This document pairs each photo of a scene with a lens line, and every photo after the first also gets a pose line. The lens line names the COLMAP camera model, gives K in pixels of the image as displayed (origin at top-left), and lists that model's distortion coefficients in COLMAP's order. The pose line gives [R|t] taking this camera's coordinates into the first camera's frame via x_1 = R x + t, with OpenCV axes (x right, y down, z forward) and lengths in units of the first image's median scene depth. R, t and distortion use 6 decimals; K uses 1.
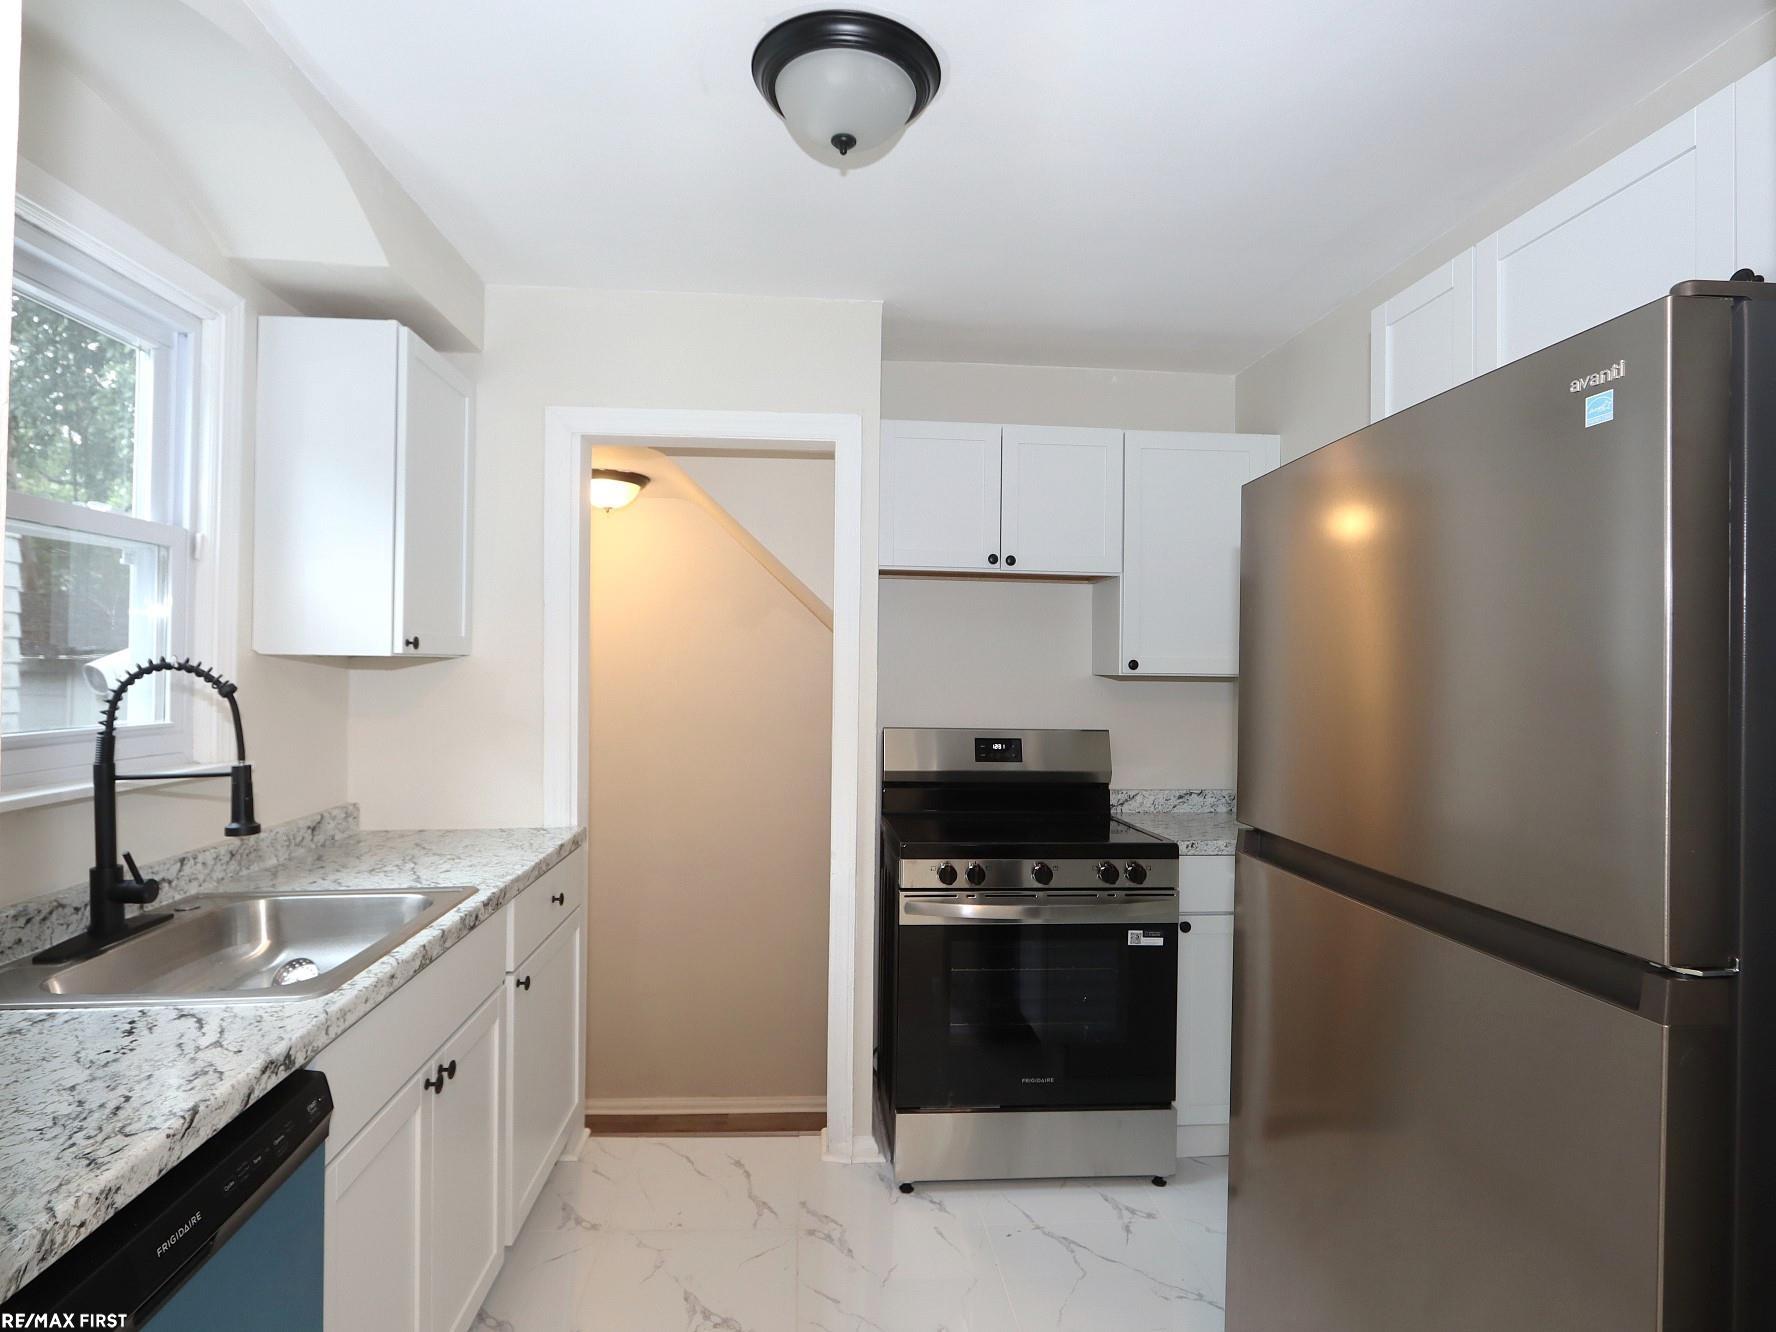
lens RADIAL K [[965.8, 0, 888.0], [0, 965.8, 666.0], [0, 0, 1]] dist [-0.001937, -0.001385]
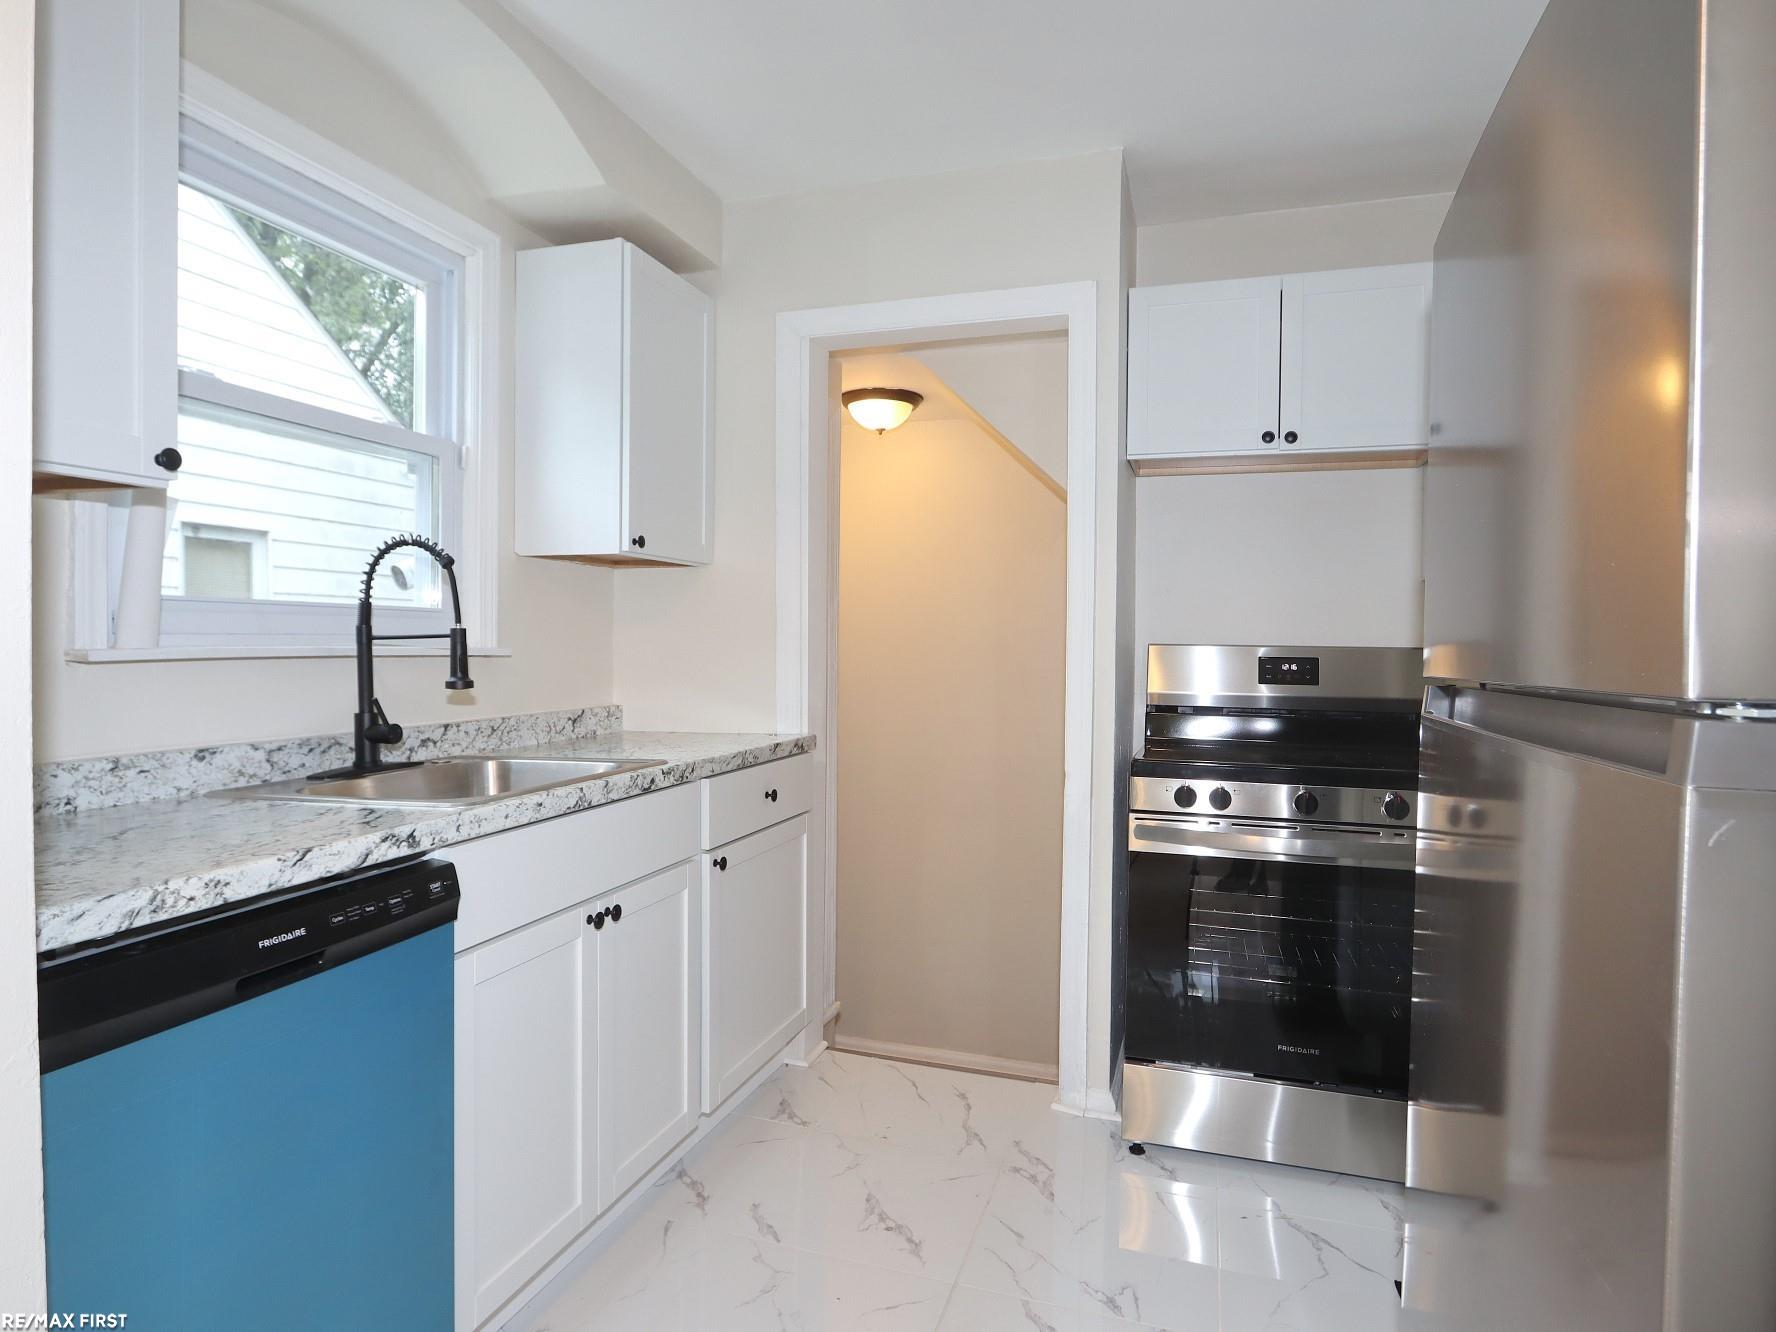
lens RADIAL K [[1063.0, 0, 888.0], [0, 1063.0, 666.0], [0, 0, 1]] dist [-0.004370, 0.000722]
pose [[0.923673, -0.000092, -0.383182, 0.227369], [0.004710, 0.999927, 0.011114, 0.110248], [0.383153, -0.012070, 0.923606, 0.027649]]
